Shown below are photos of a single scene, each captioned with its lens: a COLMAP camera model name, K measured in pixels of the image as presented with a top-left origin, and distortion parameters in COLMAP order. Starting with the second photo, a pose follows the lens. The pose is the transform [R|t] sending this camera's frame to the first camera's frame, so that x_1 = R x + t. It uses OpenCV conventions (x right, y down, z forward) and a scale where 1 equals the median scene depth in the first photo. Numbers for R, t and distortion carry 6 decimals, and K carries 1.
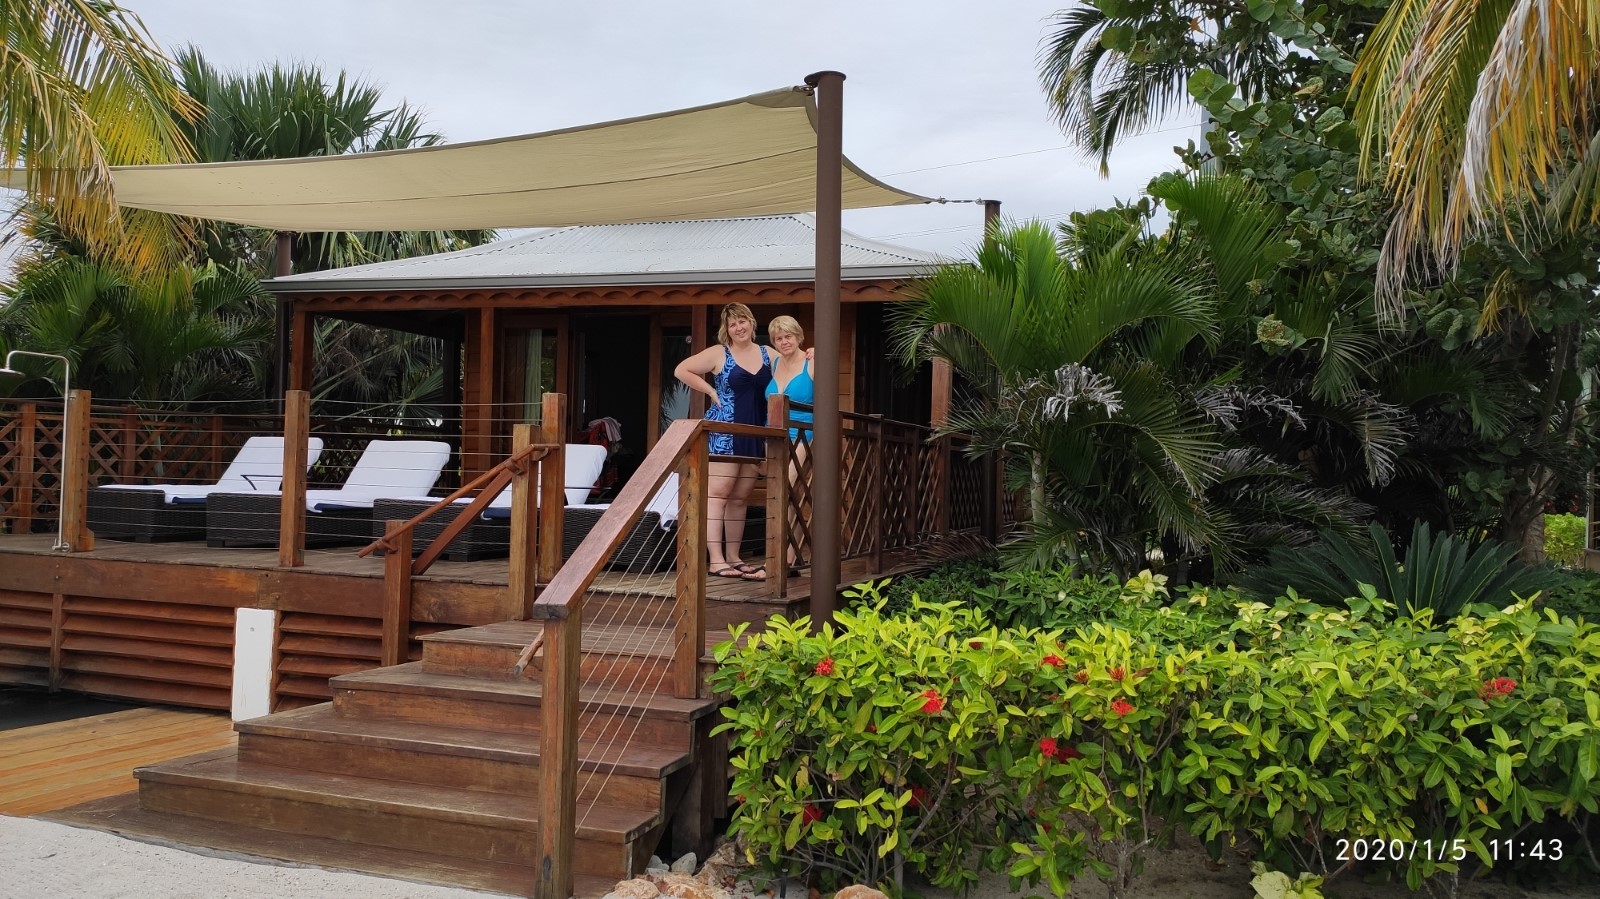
lens RADIAL K [[1205.6, 0, 800.0], [0, 1205.6, 449.5], [0, 0, 1]] dist [0.090319, -0.145779]
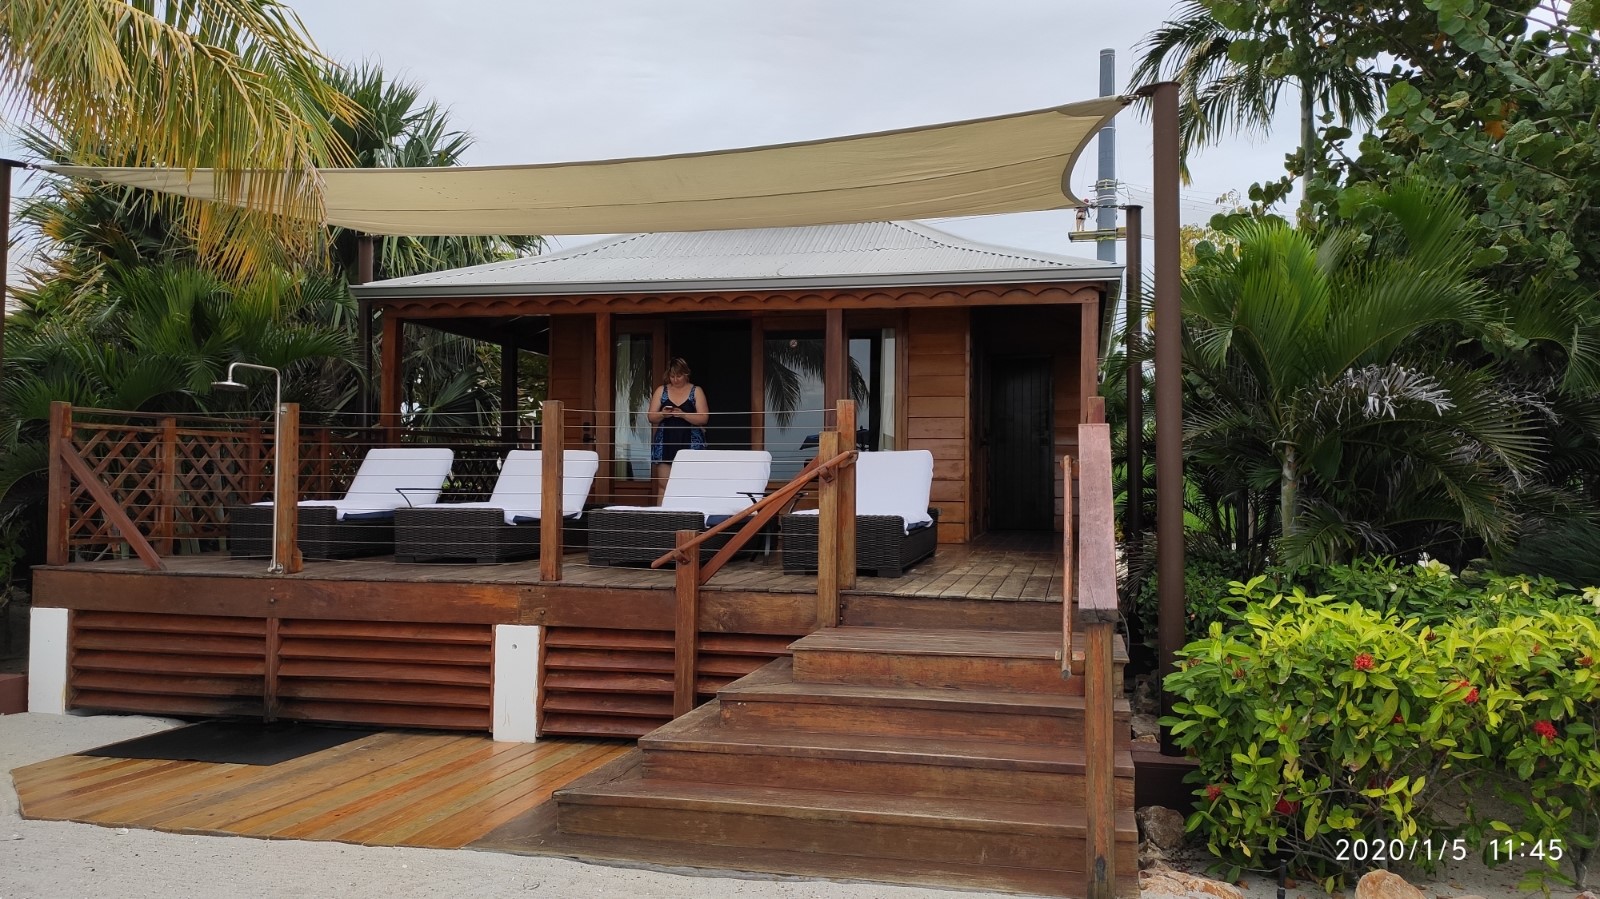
lens RADIAL K [[1205.6, 0, 800.0], [0, 1205.6, 449.5], [0, 0, 1]] dist [0.090319, -0.145779]
pose [[0.993710, -0.018405, 0.110462, -0.327142], [0.018528, 0.999828, -0.000083, -0.005614], [-0.110441, 0.002129, 0.993880, 0.010766]]
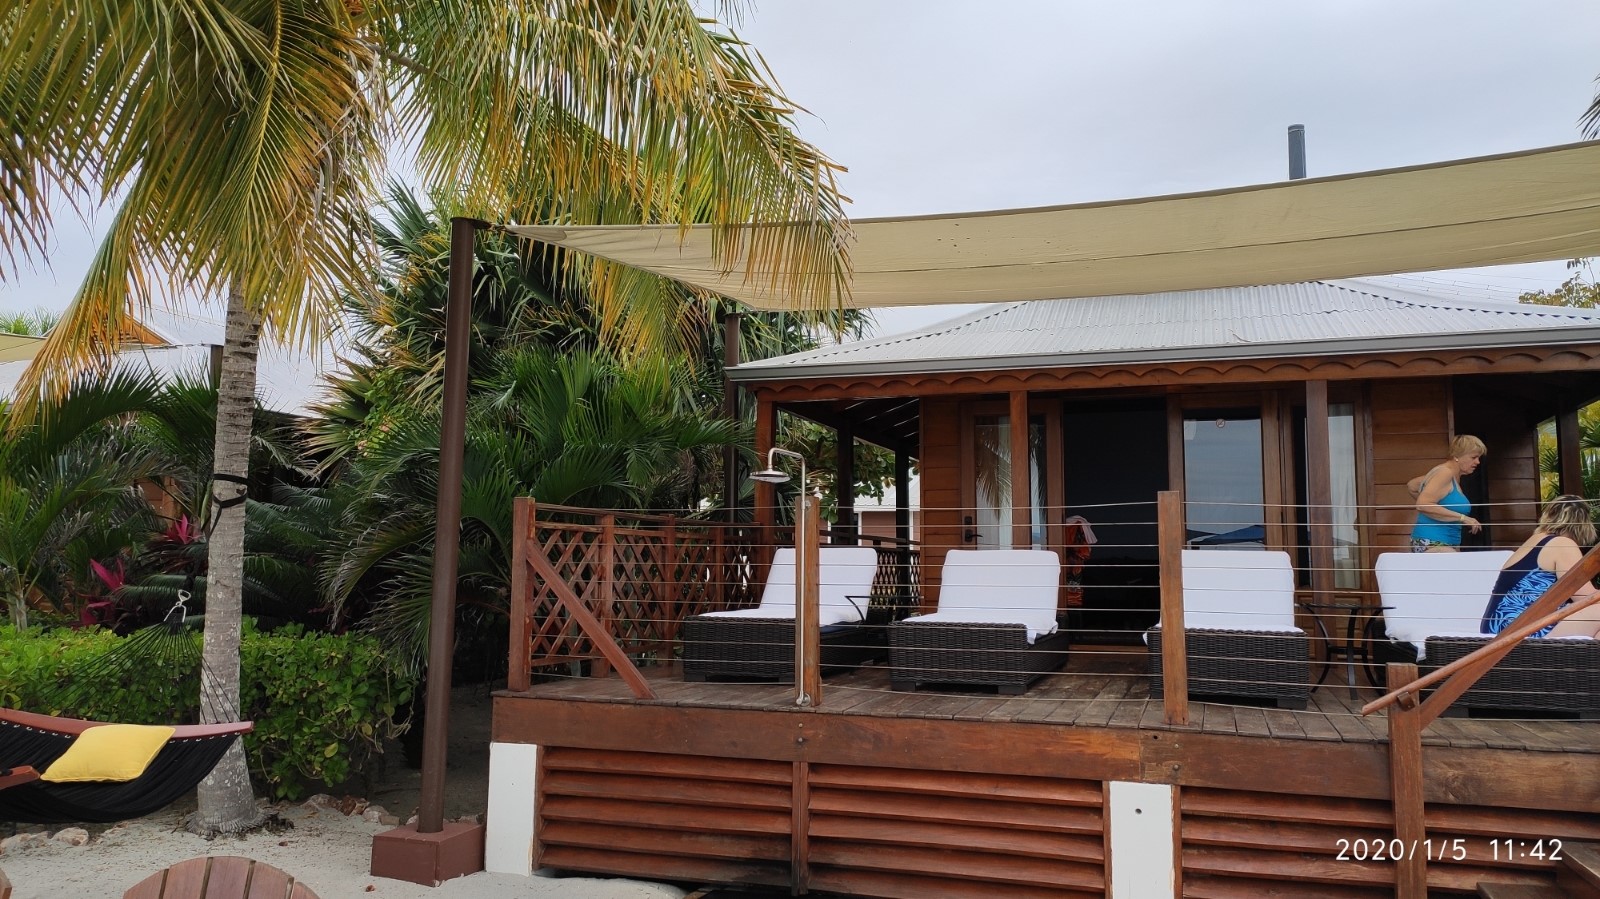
lens RADIAL K [[1244.0, 0, 800.0], [0, 1244.0, 449.5], [0, 0, 1]] dist [0.067720, -0.094932]
pose [[0.999799, -0.019936, 0.002312, -0.655664], [0.020056, 0.996641, -0.079407, -0.016936], [-0.000721, 0.079437, 0.996840, 0.215615]]
